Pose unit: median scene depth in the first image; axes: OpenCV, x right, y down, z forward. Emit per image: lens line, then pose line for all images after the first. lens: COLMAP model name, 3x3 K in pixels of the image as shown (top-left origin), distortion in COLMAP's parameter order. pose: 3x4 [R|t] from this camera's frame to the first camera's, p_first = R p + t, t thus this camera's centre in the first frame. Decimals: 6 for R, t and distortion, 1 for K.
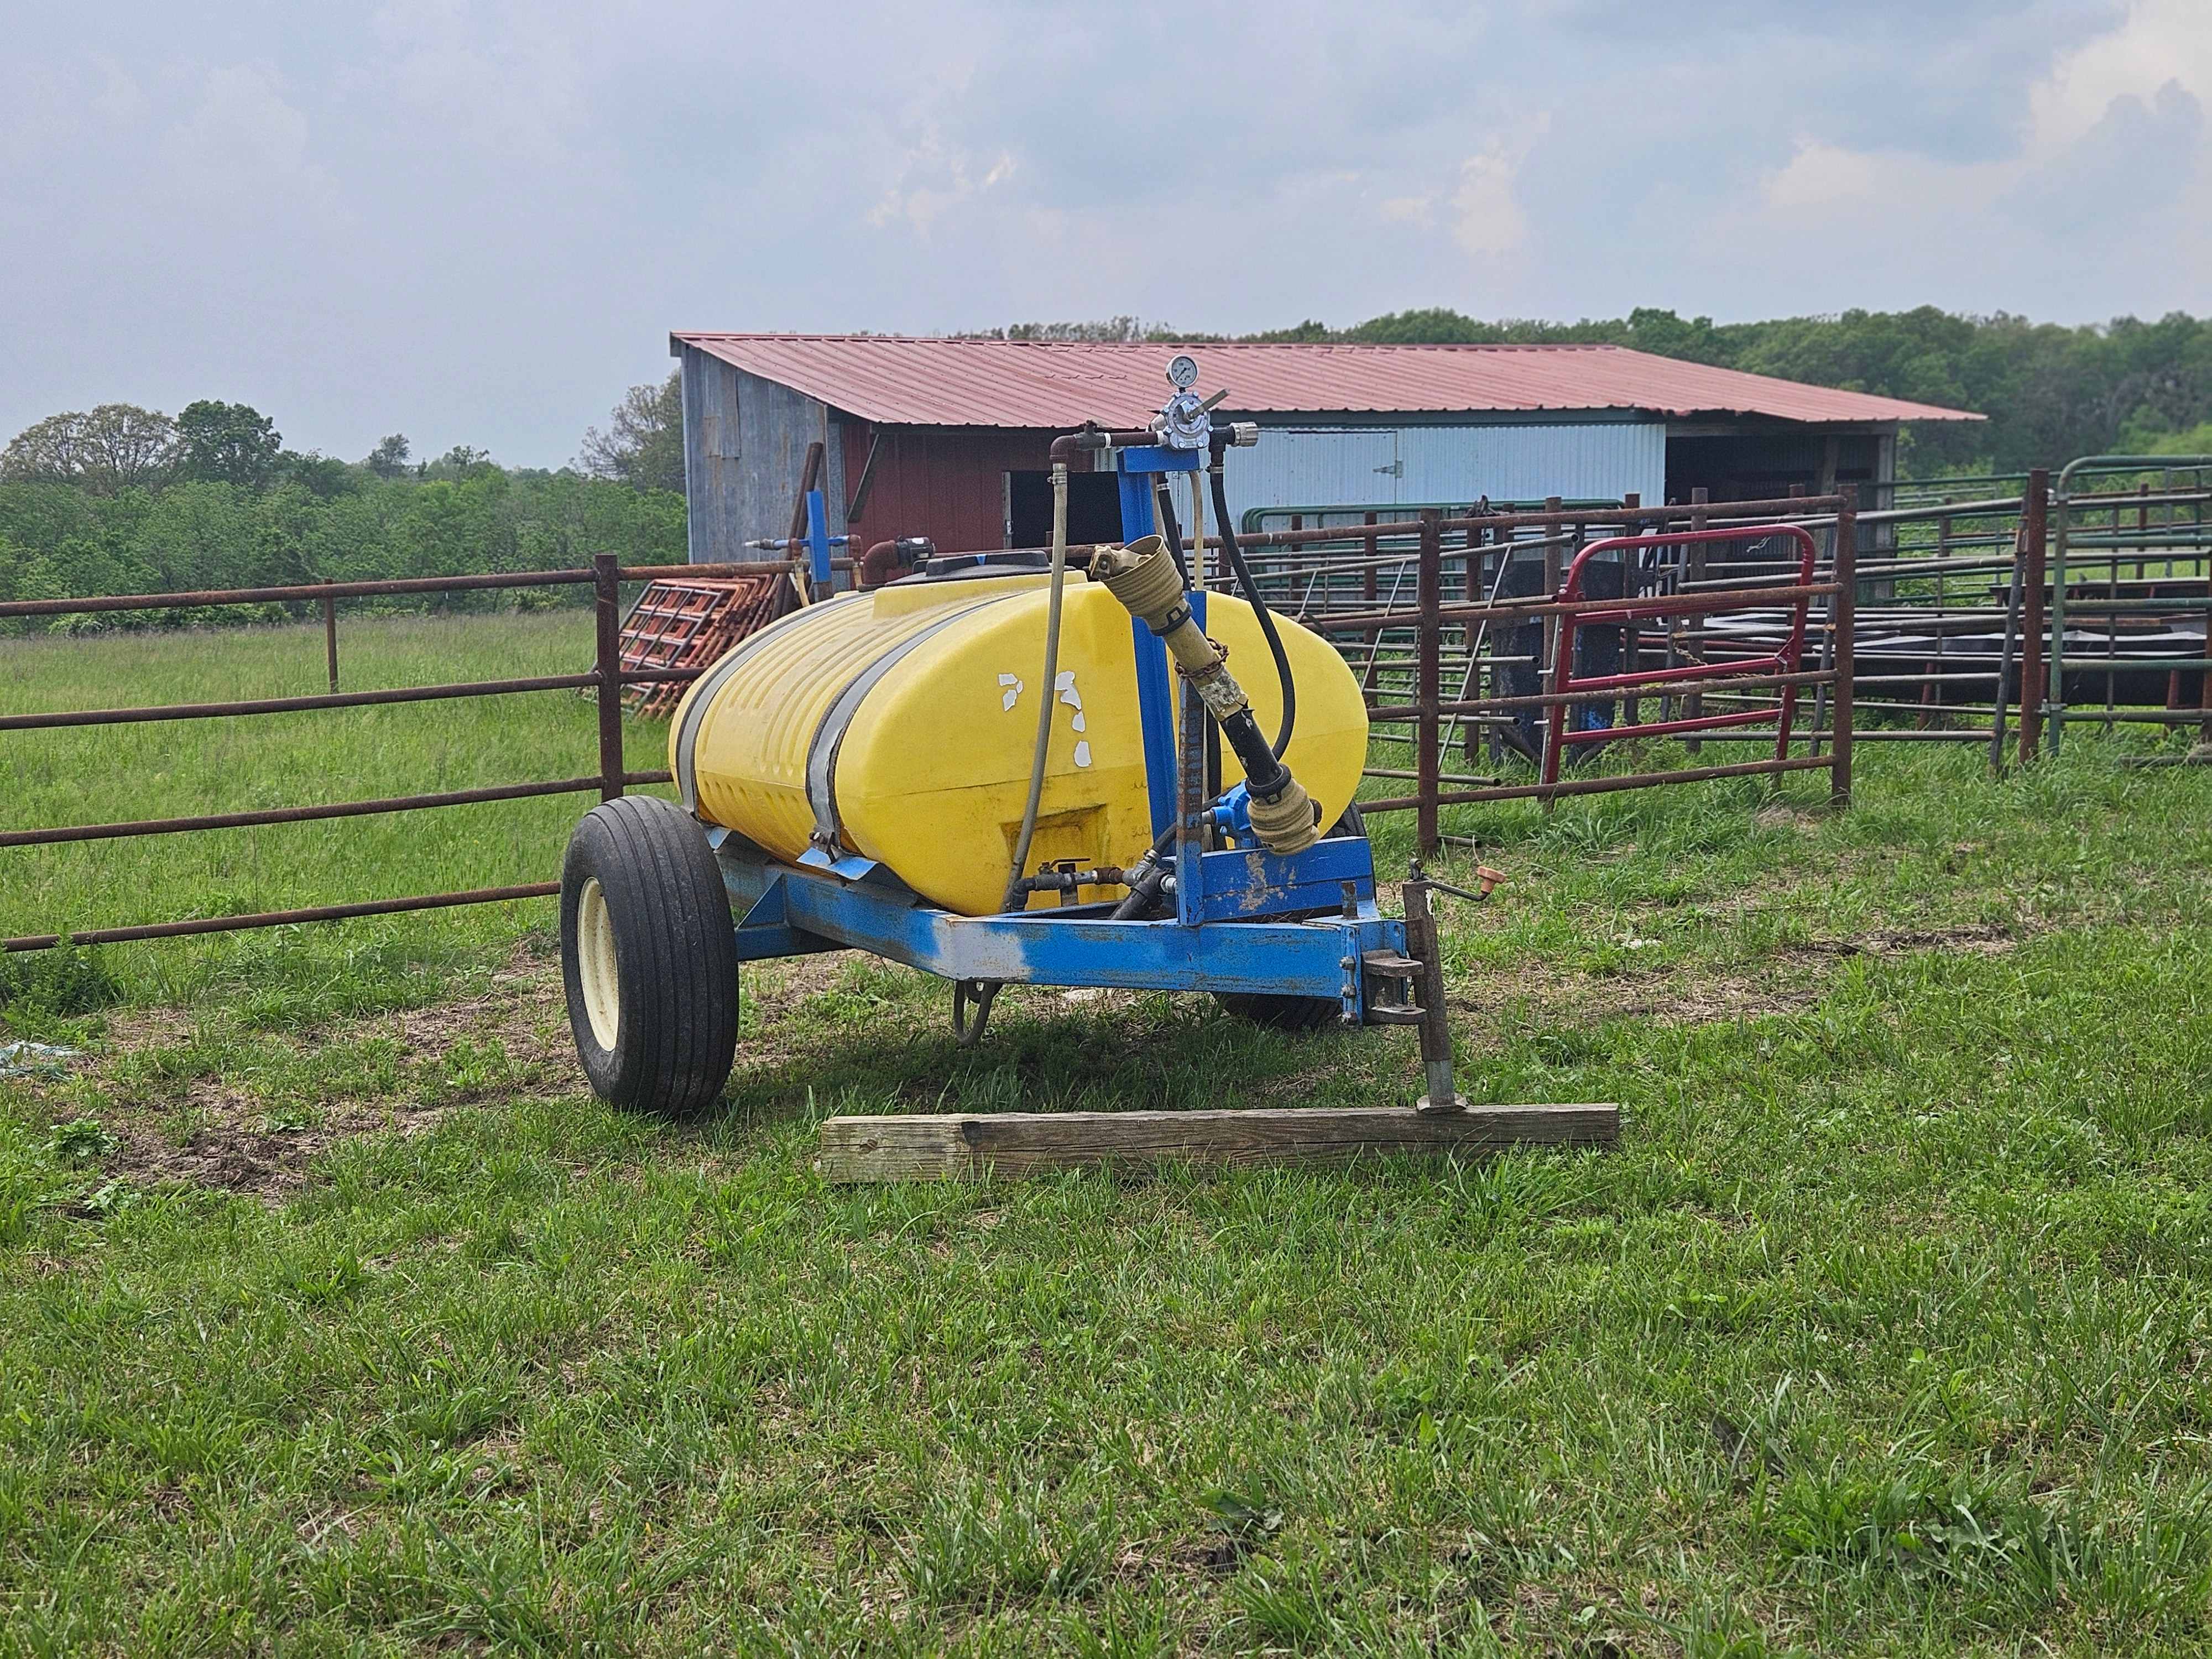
lens RADIAL K [[2914.8, 0, 1160.6], [0, 2914.8, 925.4], [0, 0, 1]] dist [0.122892, -0.308224]
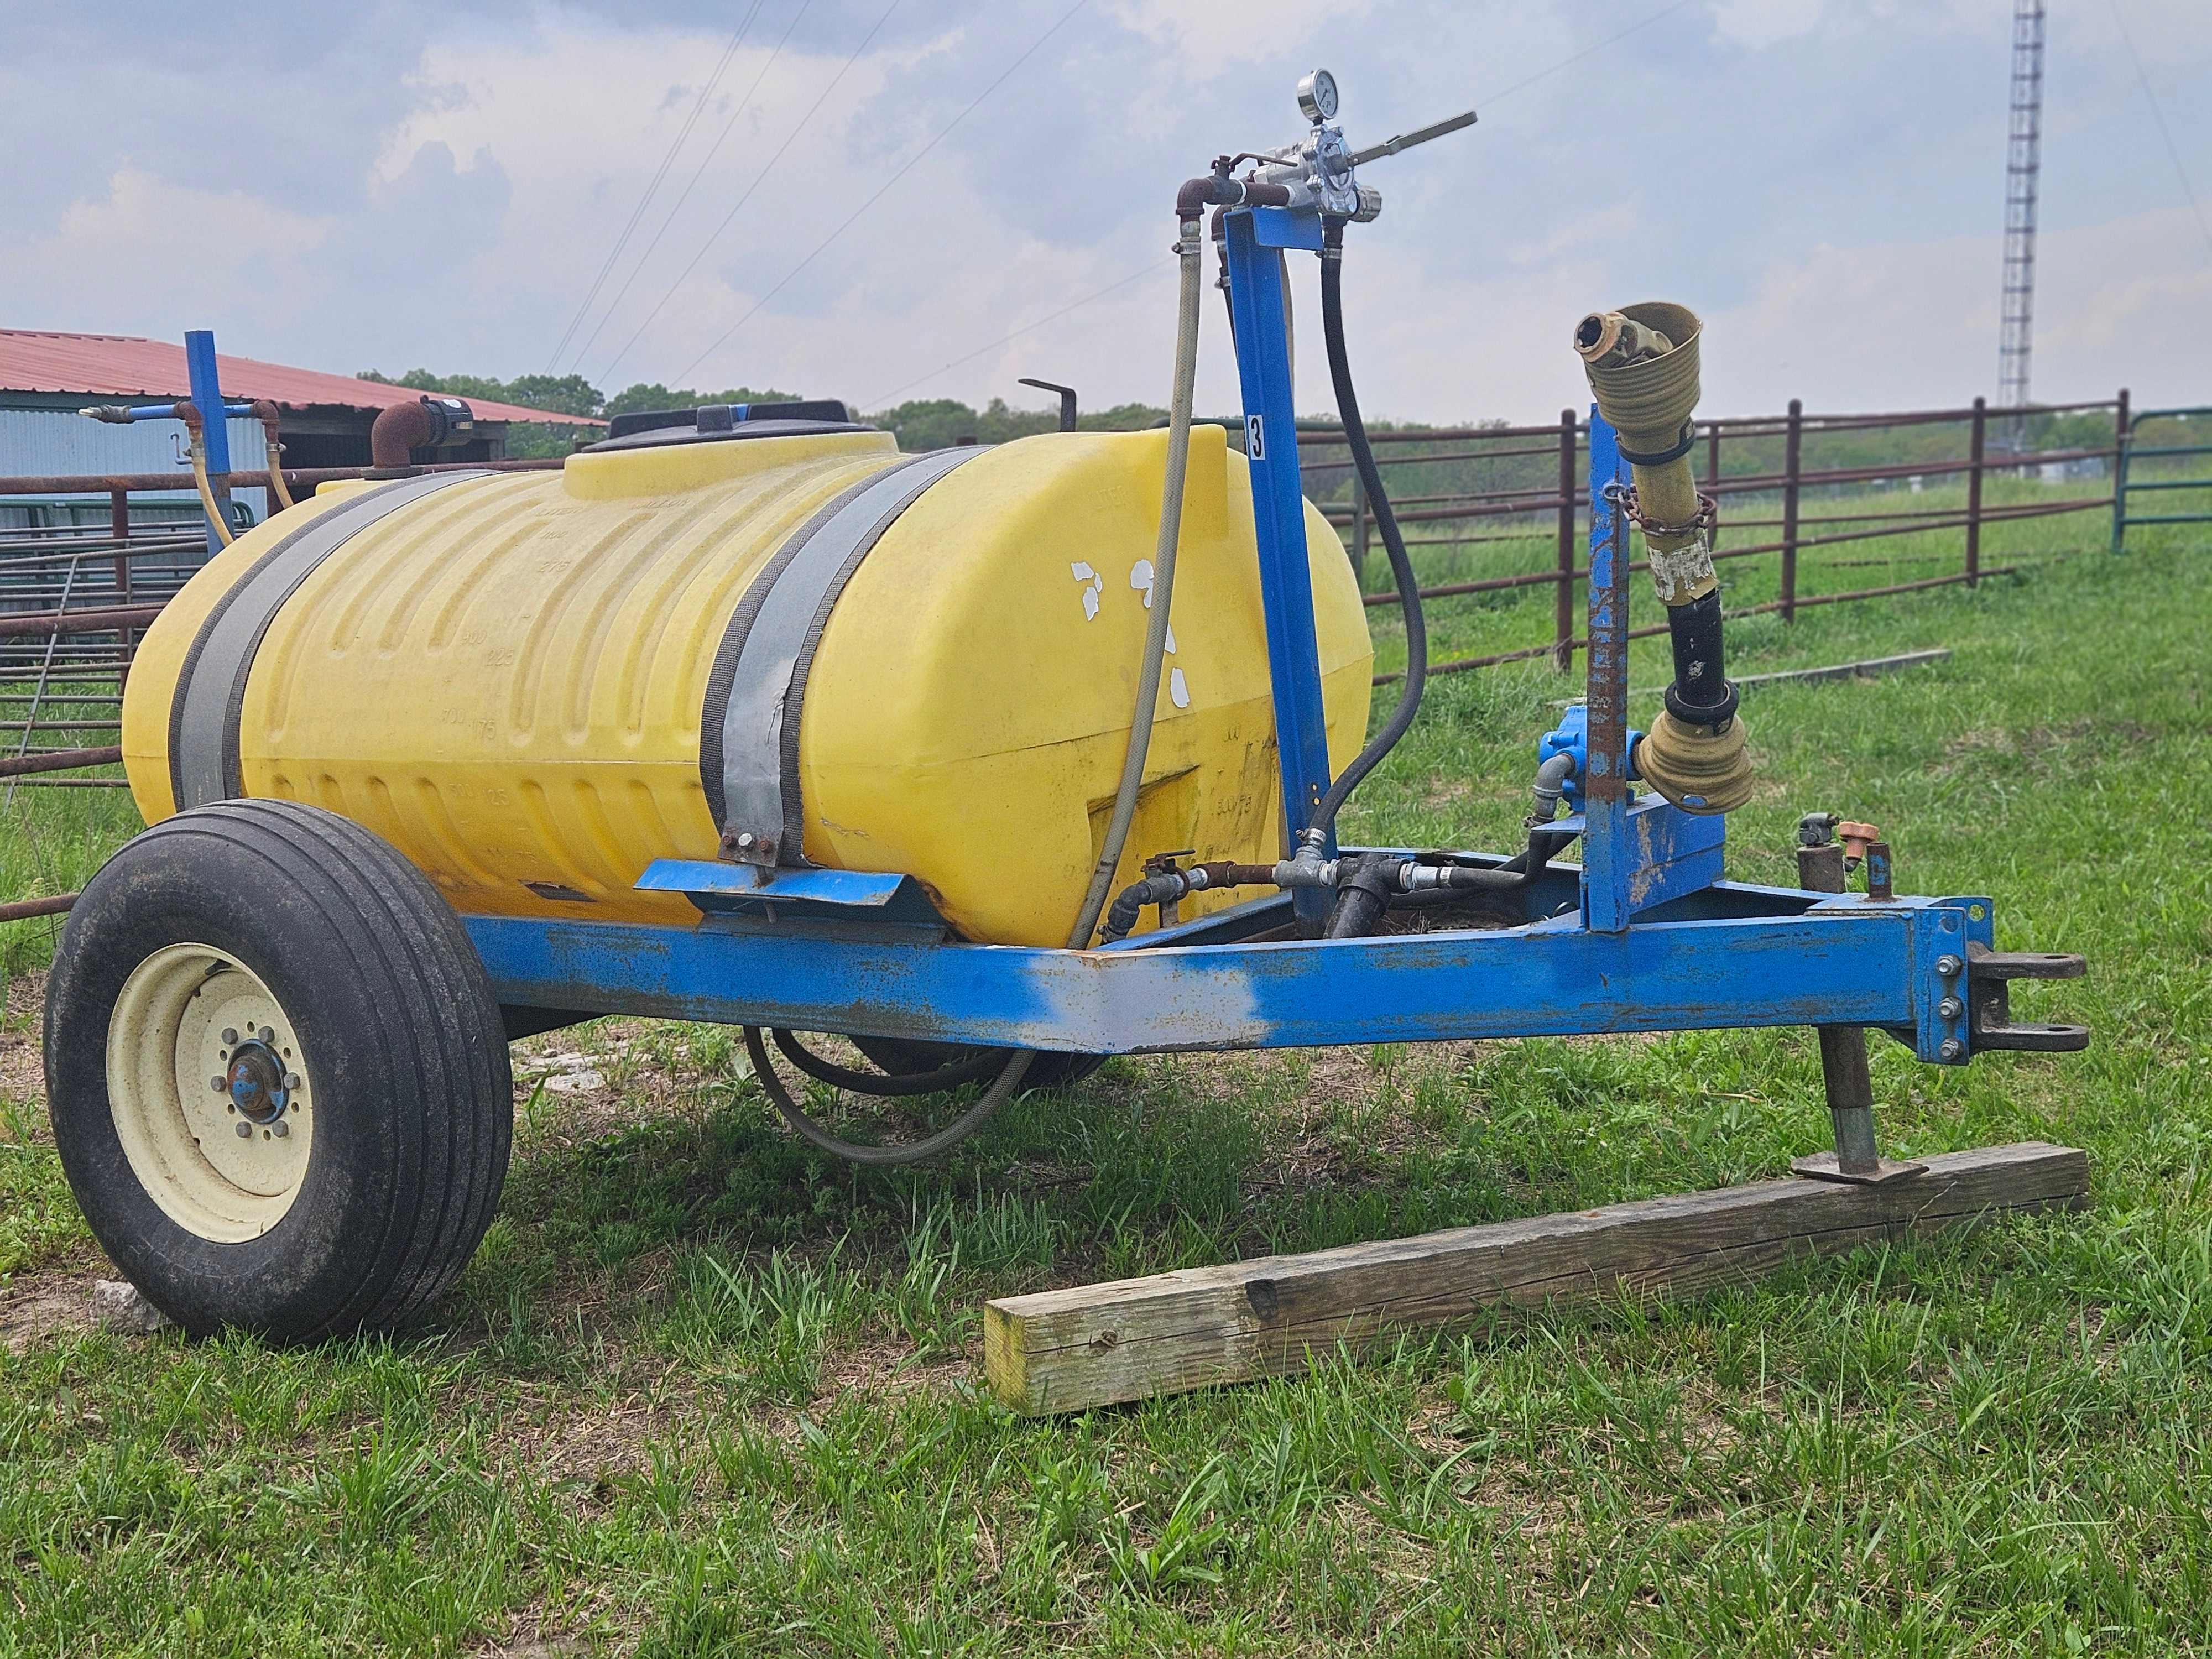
lens RADIAL K [[2909.3, 0, 1069.9], [0, 2909.3, 920.2], [0, 0, 1]] dist [0.111994, -0.241706]
pose [[0.854691, -0.062283, 0.515388, -0.379612], [0.071498, 0.997439, 0.001969, -0.010807], [-0.514191, 0.035166, 0.856955, 0.464599]]
